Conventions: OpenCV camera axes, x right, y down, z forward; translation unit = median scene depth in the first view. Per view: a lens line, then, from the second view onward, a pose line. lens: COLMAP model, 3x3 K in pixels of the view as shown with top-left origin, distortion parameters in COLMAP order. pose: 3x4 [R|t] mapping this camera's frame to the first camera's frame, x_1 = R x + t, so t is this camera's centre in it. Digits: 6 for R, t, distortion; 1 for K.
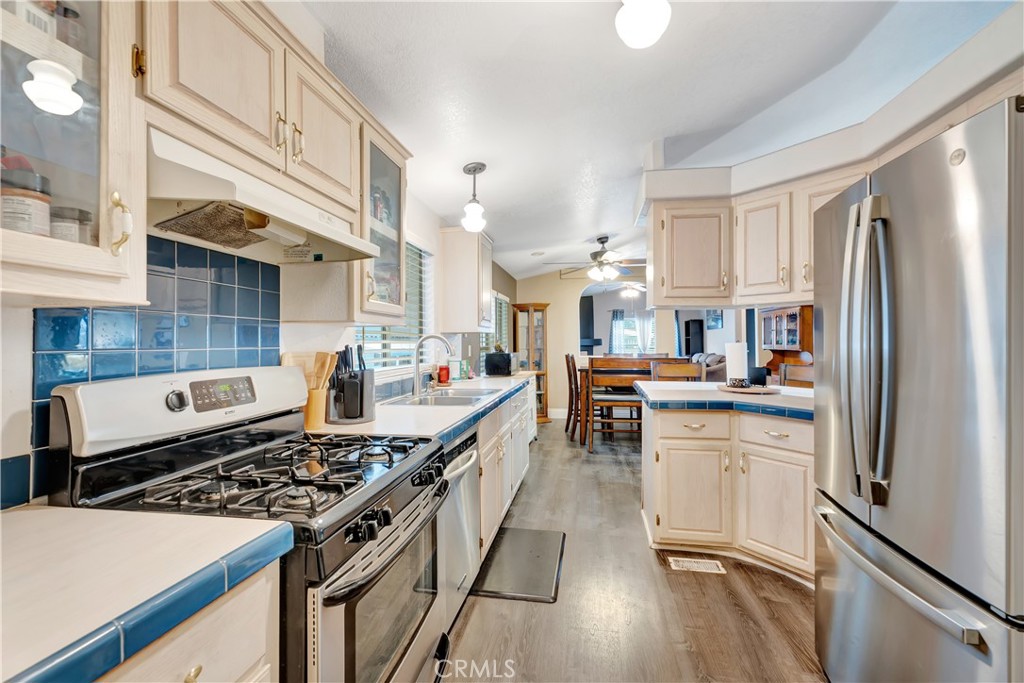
lens RADIAL K [[432.4, 0, 512.5], [0, 432.4, 332.9], [0, 0, 1]] dist [0.000891, 0.000017]
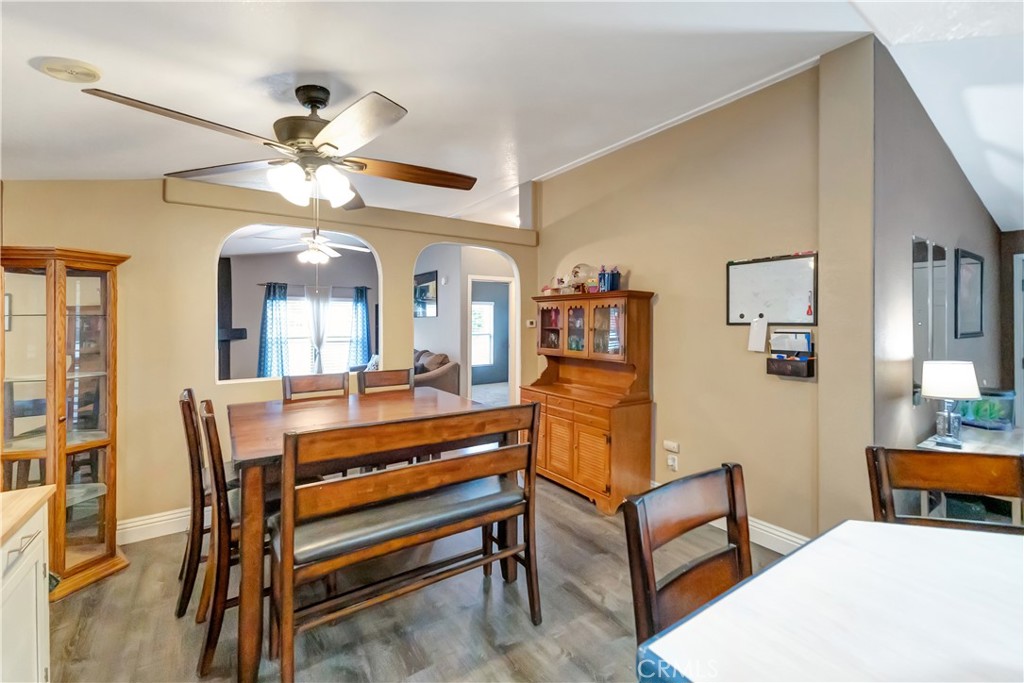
lens RADIAL K [[443.6, 0, 534.0], [0, 443.6, 321.5], [0, 0, 1]] dist [0.000532, 0.000021]
pose [[0.688526, 0.005596, 0.725190, 0.184113], [-0.018788, 0.999772, 0.010123, -0.078283], [-0.724968, -0.020595, 0.688474, 1.733108]]
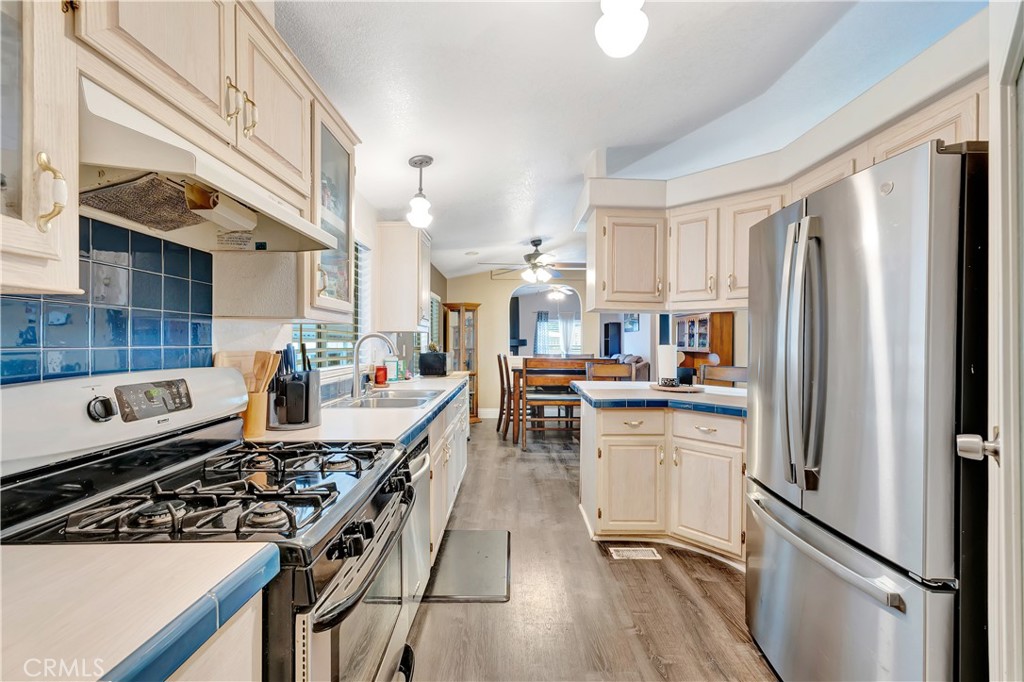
lens RADIAL K [[431.6, 0, 511.8], [0, 431.6, 339.6], [0, 0, 1]] dist [0.008241, -0.000648]
pose [[0.983533, 0.012165, 0.180321, -0.084910], [-0.014955, 0.999788, 0.014120, -0.000927], [-0.180111, -0.016584, 0.983506, 0.016660]]
